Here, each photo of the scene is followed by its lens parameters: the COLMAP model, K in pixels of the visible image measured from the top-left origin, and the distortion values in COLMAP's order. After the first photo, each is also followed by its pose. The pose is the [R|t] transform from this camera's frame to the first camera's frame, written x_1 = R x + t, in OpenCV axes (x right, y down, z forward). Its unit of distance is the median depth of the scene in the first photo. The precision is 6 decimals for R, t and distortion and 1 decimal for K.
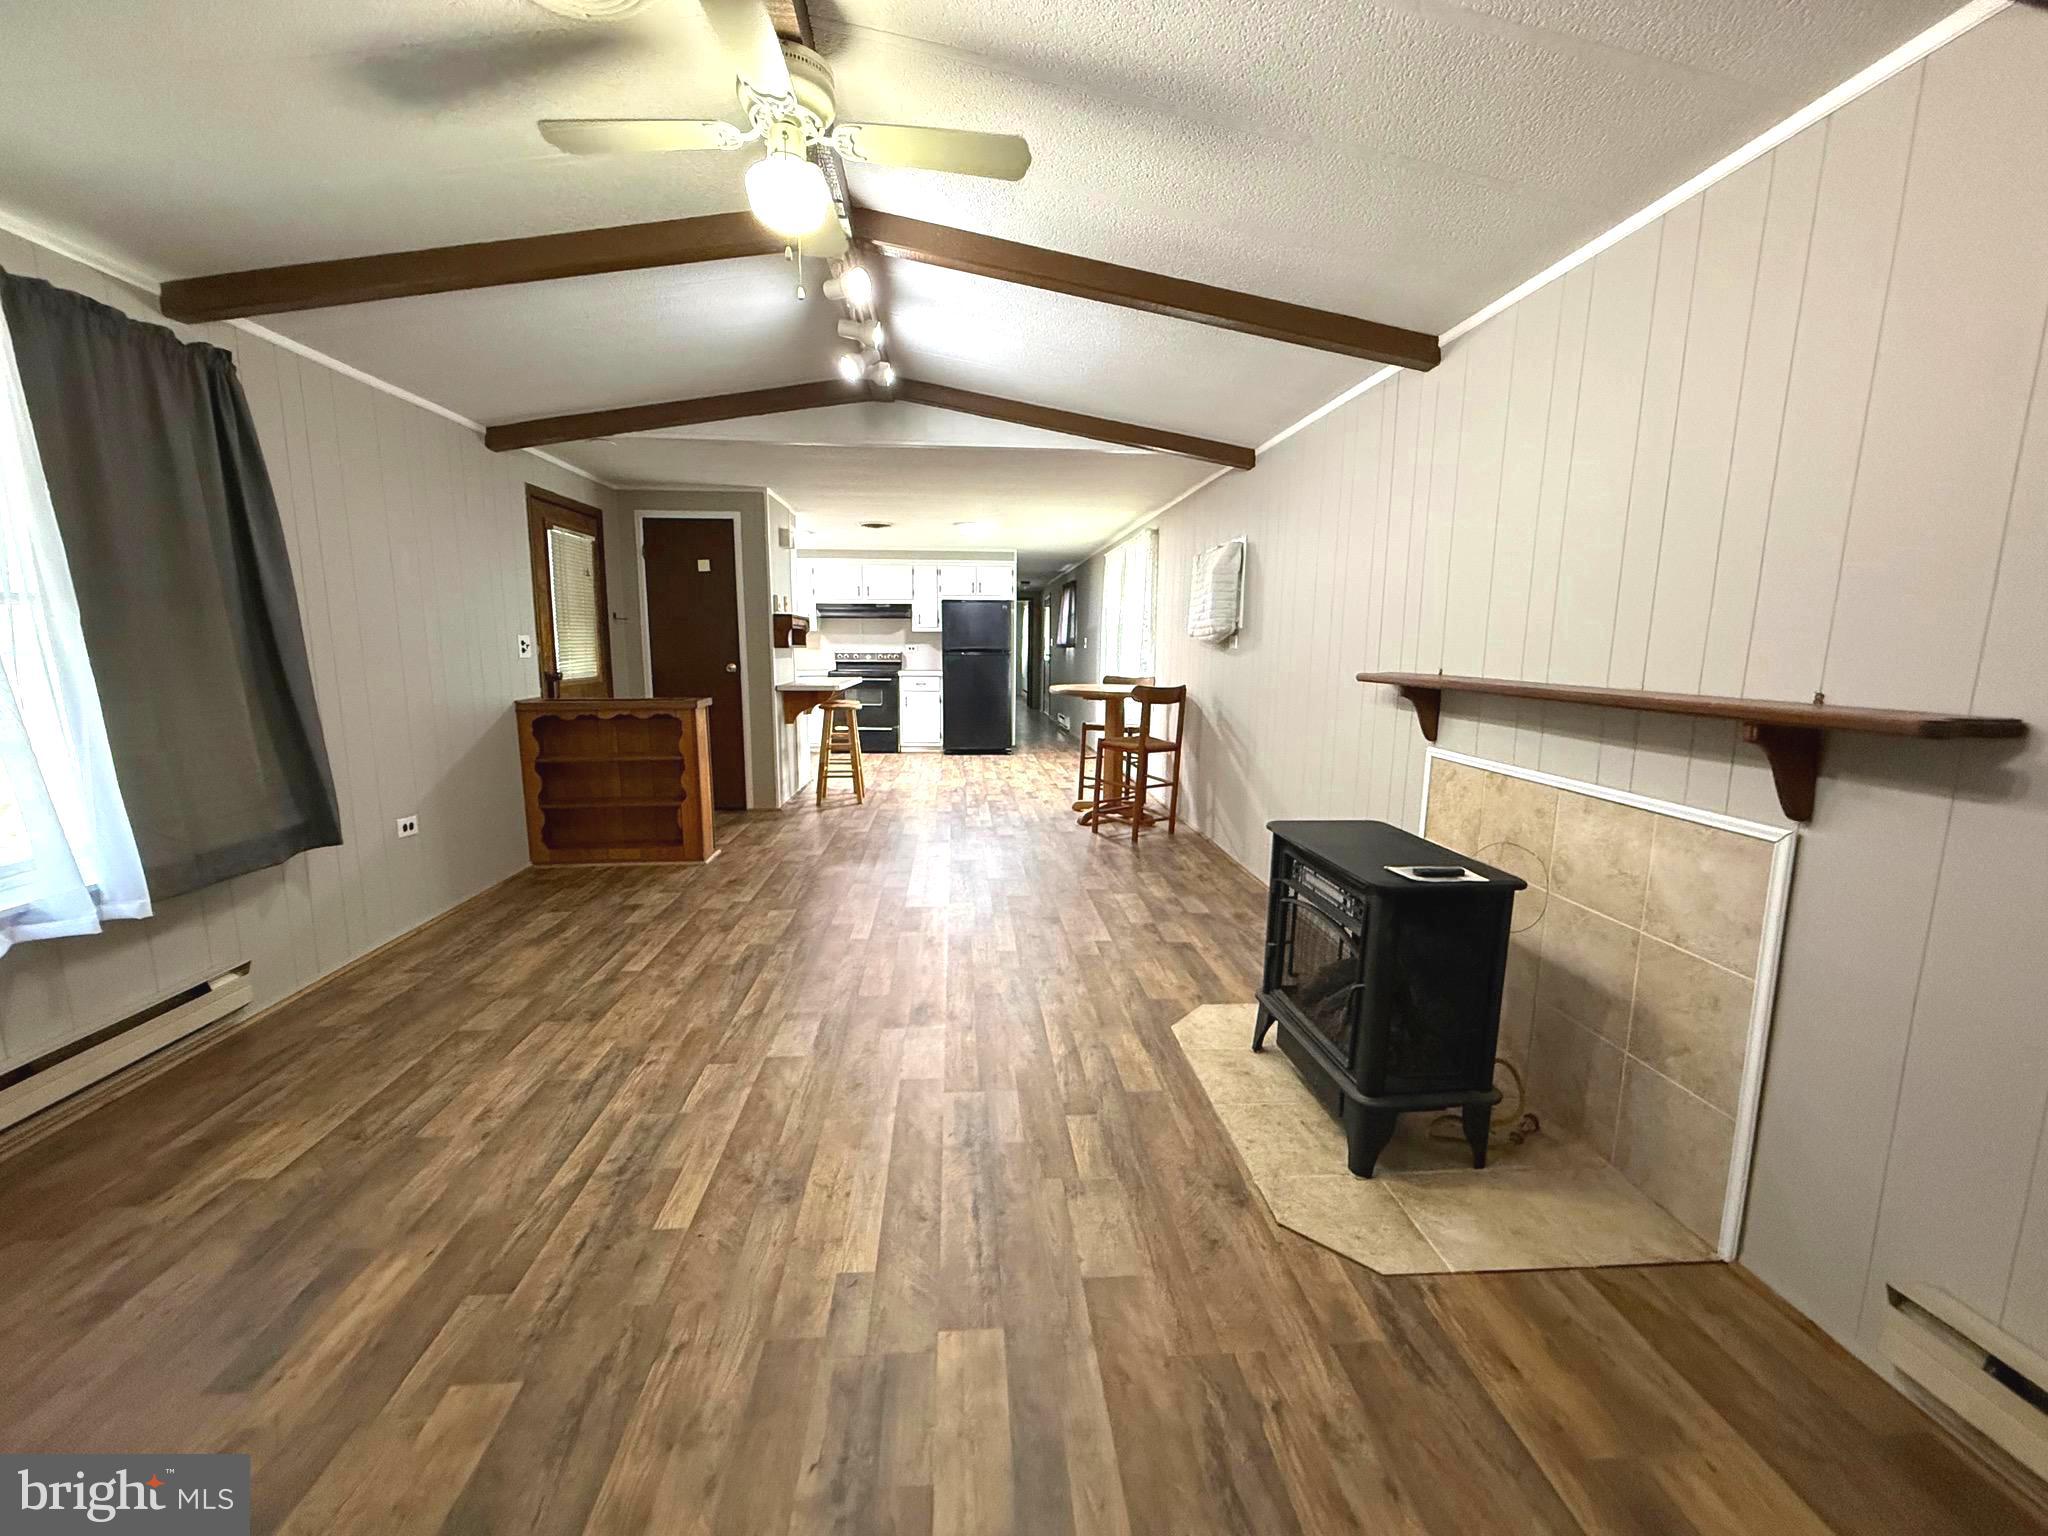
lens RADIAL K [[809.1, 0, 1035.6], [0, 809.1, 768.6], [0, 0, 1]] dist [0.001482, -0.000385]
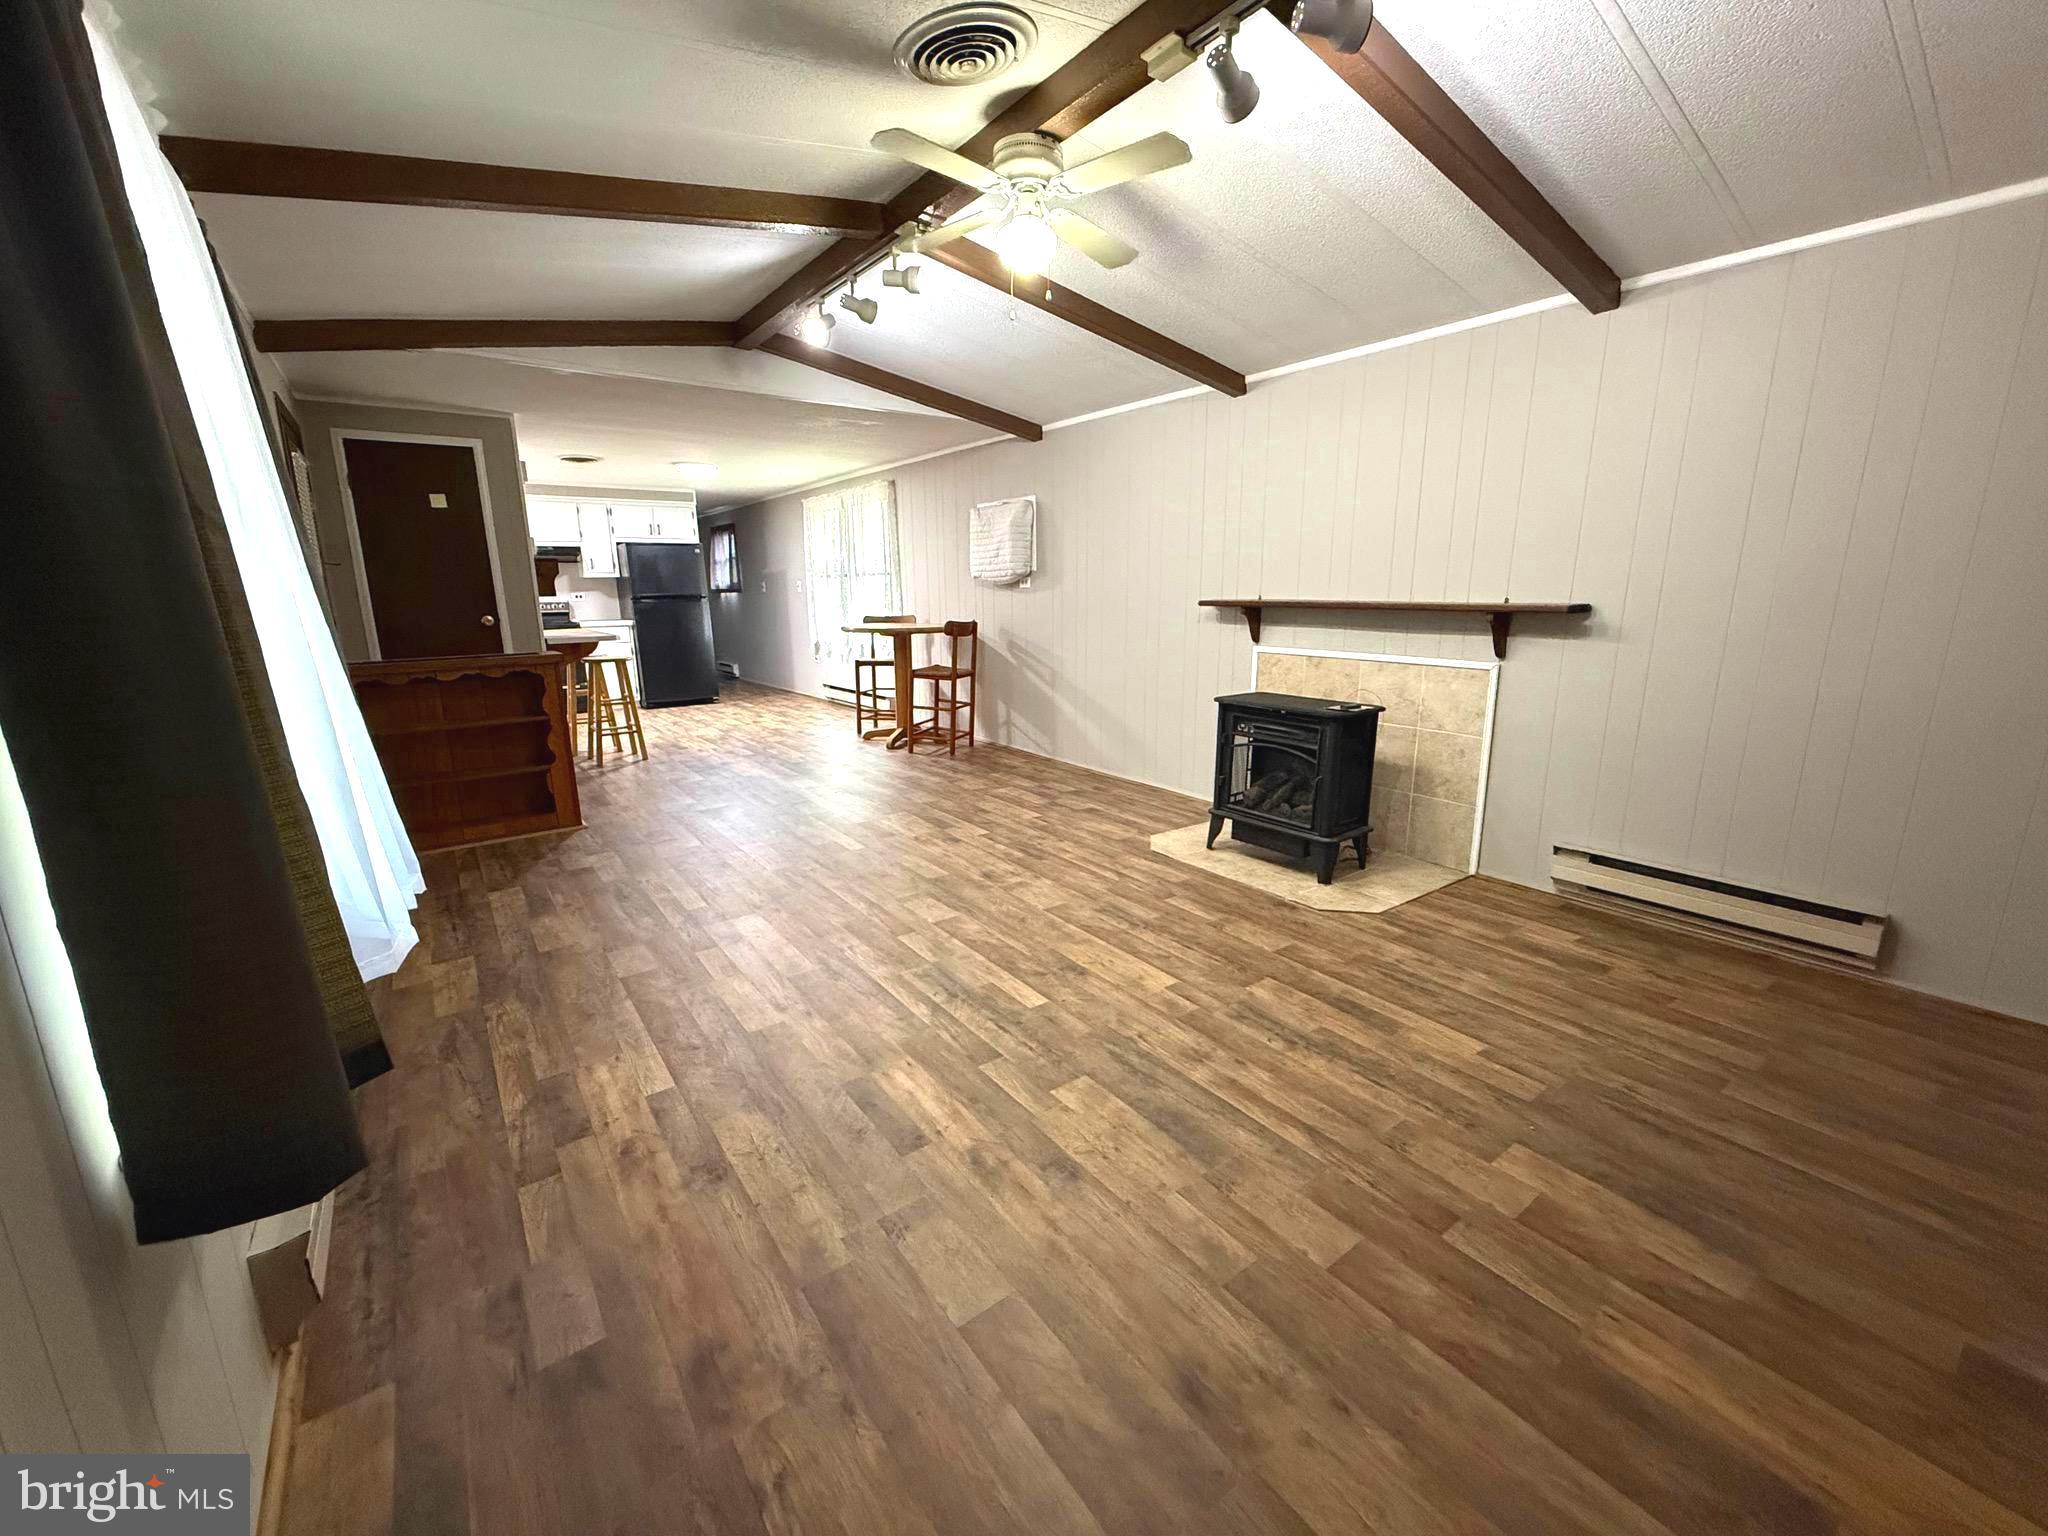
lens RADIAL K [[809.1, 0, 1018.2], [0, 809.1, 769.3], [0, 0, 1]] dist [0.001482, -0.000385]
pose [[0.851696, -0.131362, 0.507304, -0.876401], [0.097102, 0.990868, 0.093555, 0.021382], [-0.514961, -0.030421, 0.856674, -0.132188]]
